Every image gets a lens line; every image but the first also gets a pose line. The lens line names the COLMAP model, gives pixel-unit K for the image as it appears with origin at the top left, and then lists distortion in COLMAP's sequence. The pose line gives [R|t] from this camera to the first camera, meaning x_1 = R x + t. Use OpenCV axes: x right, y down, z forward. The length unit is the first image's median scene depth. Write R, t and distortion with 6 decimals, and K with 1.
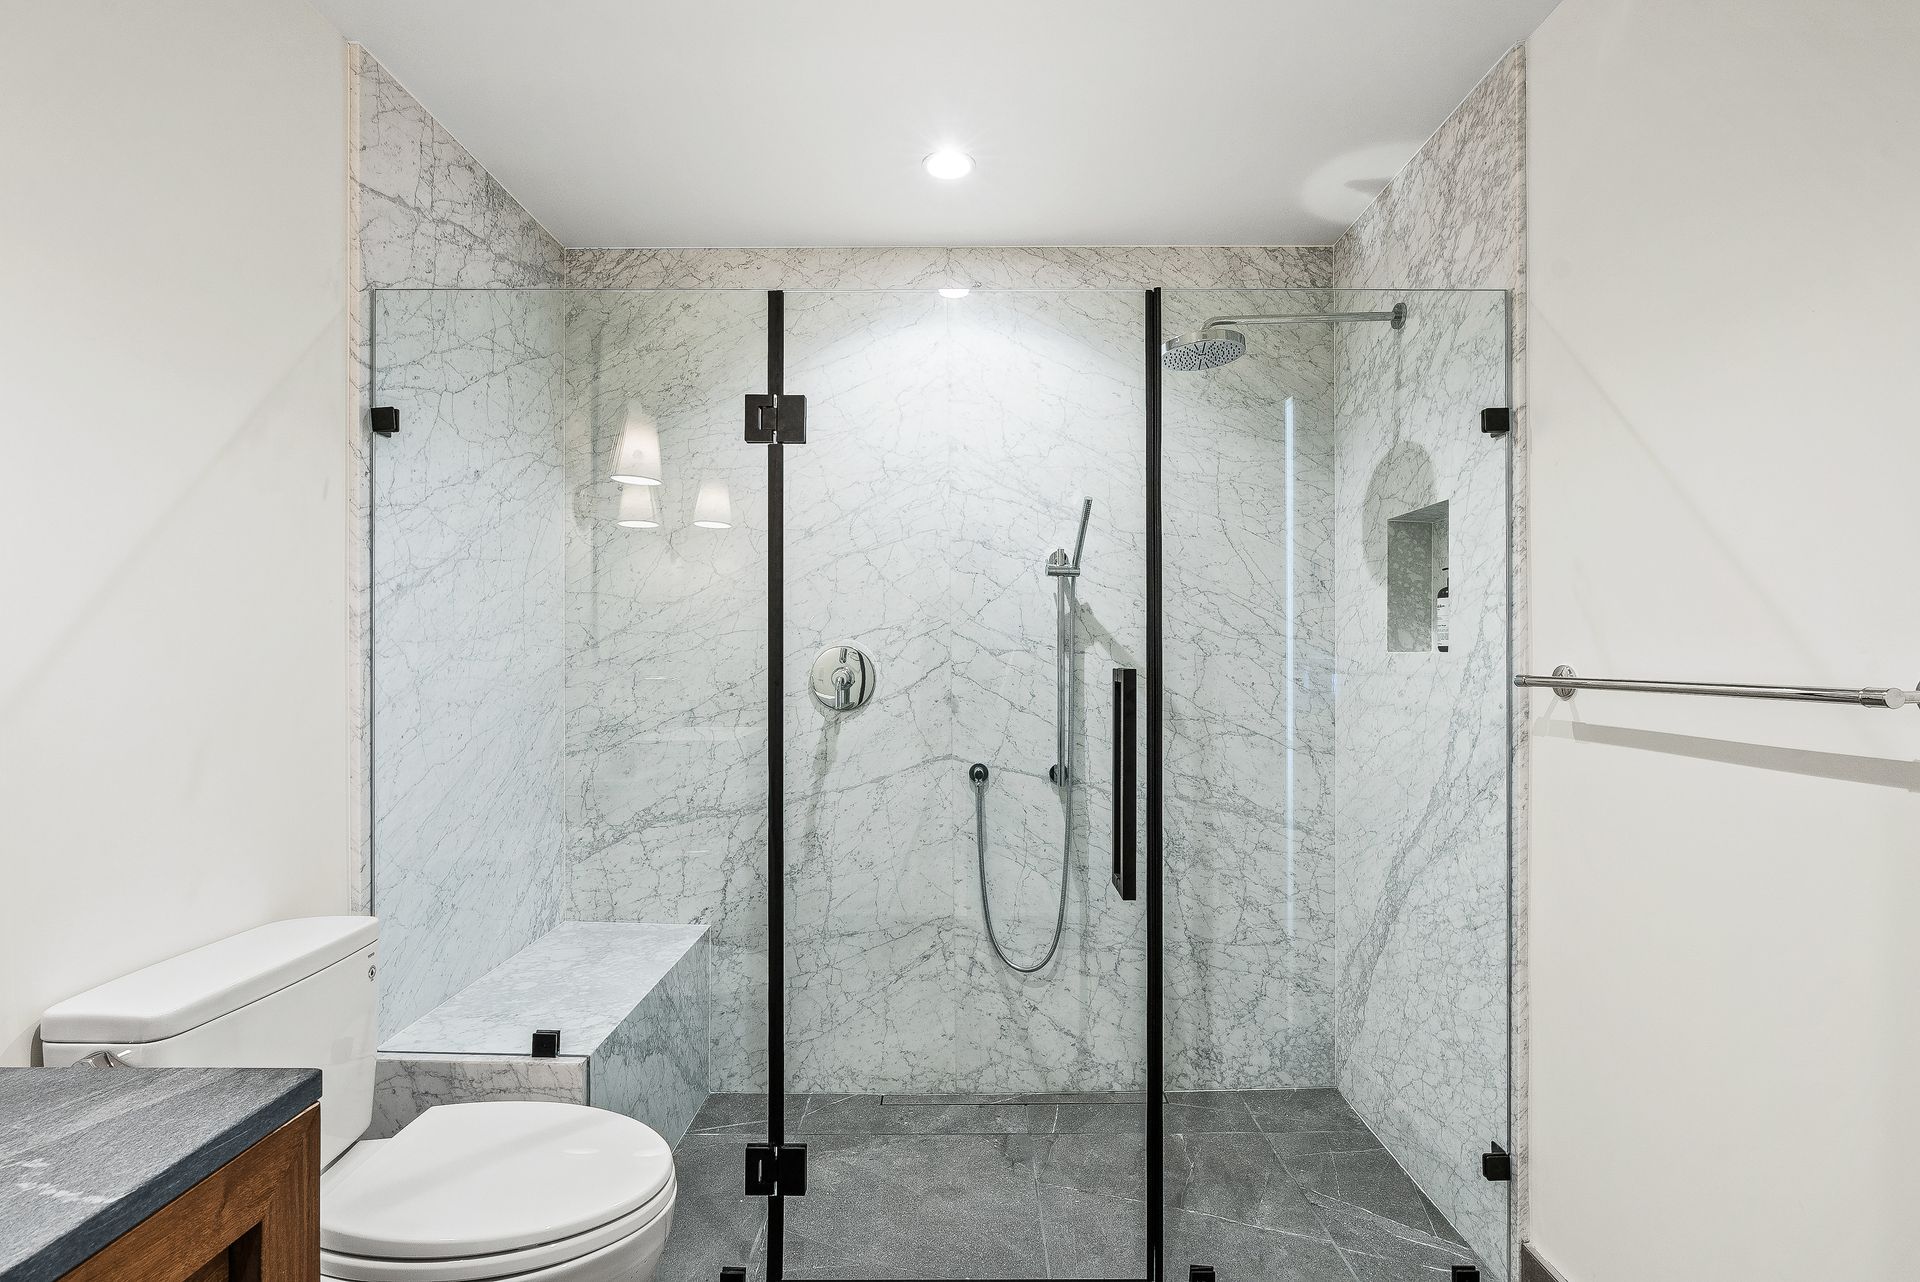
lens RADIAL K [[881.2, 0, 968.5], [0, 881.2, 659.7], [0, 0, 1]] dist [-0.012960, 0.007518]
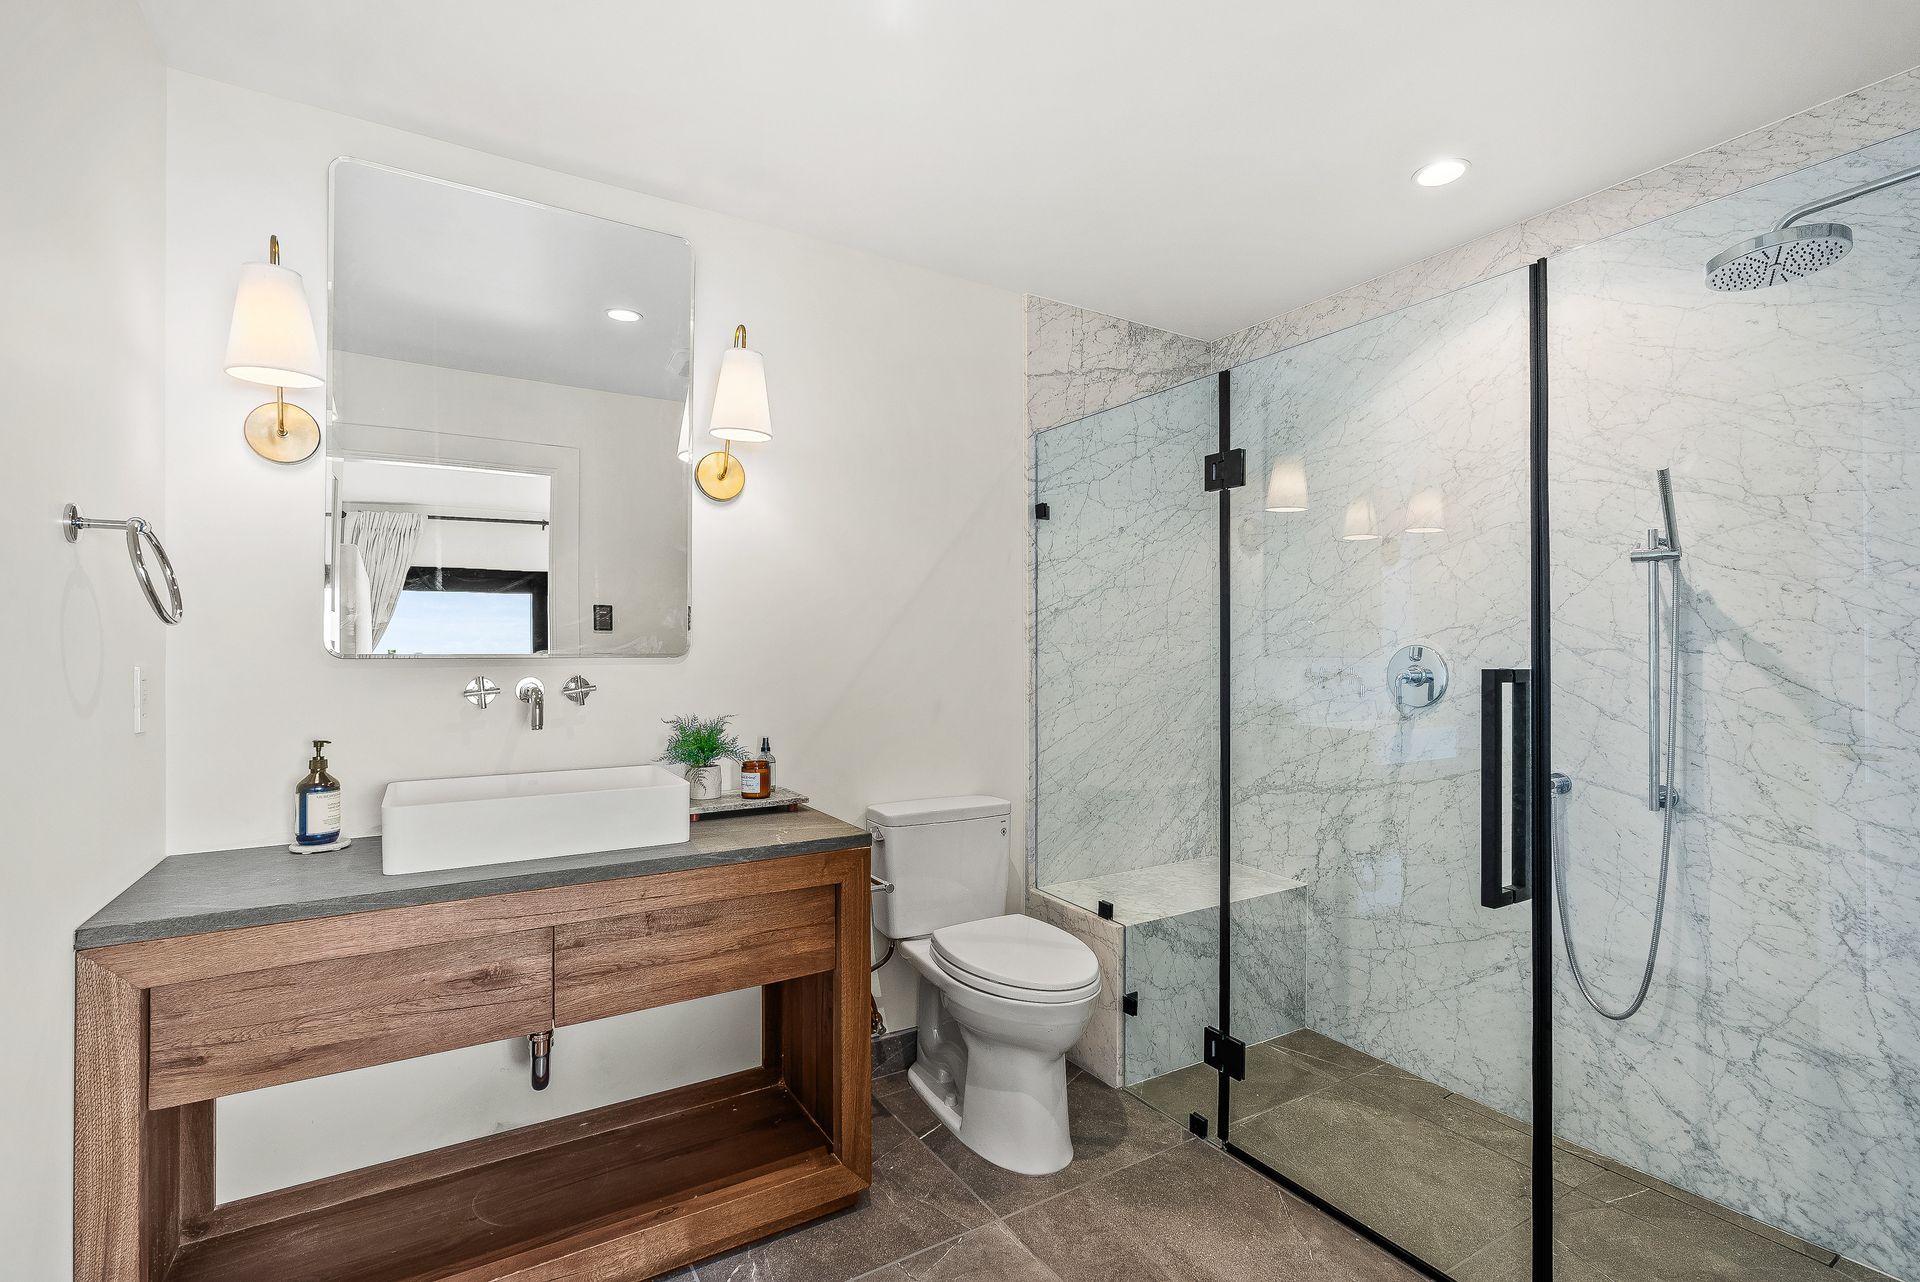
lens RADIAL K [[881.2, 0, 968.5], [0, 881.2, 659.7], [0, 0, 1]] dist [-0.012960, 0.007518]
pose [[0.527674, 0.011434, -0.849370, 0.467059], [-0.008249, 0.999931, 0.008336, -0.002358], [0.849407, 0.002608, 0.527732, 0.000245]]
